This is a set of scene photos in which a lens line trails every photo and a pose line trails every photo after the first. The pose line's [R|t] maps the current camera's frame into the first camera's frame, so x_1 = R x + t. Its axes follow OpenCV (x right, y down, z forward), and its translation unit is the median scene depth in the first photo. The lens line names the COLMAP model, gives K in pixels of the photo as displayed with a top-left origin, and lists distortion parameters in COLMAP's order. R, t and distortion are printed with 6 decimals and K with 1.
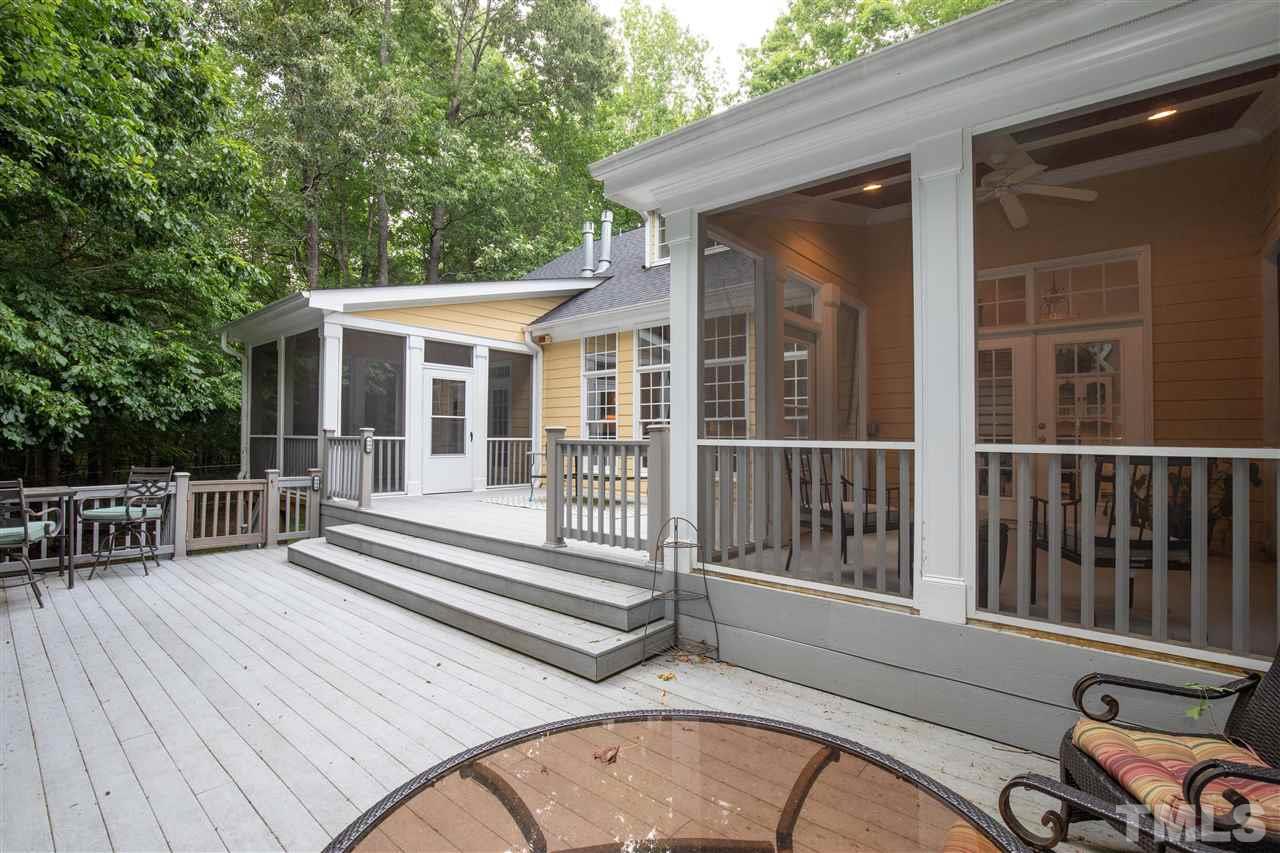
lens RADIAL K [[581.8, 0, 650.7], [0, 581.8, 425.5], [0, 0, 1]] dist [-0.037096, 0.008026]
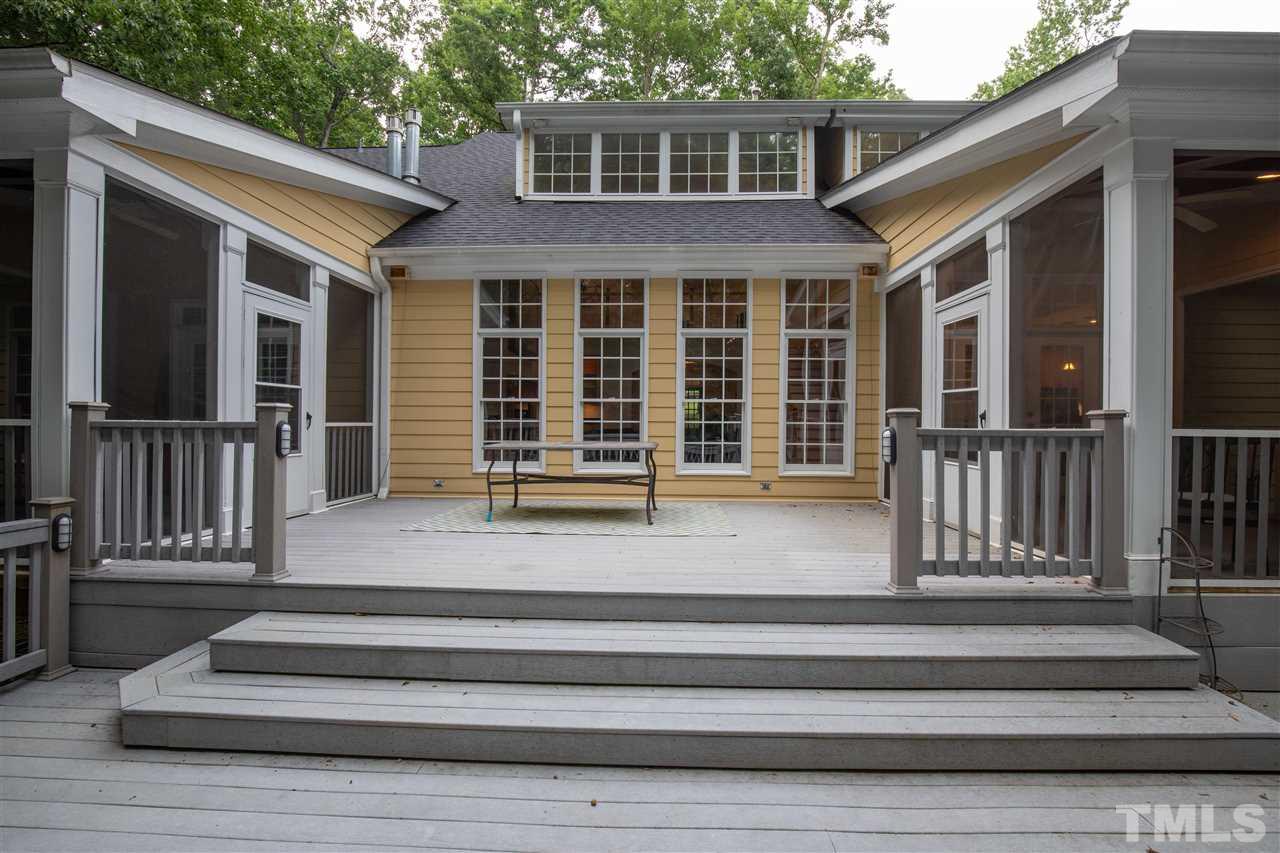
lens RADIAL K [[581.8, 0, 650.7], [0, 581.8, 425.5], [0, 0, 1]] dist [-0.037096, 0.008026]
pose [[0.788568, -0.002511, 0.614942, -0.422699], [-0.015724, 0.999582, 0.024245, 0.005028], [-0.614746, -0.028788, 0.788199, 0.355434]]
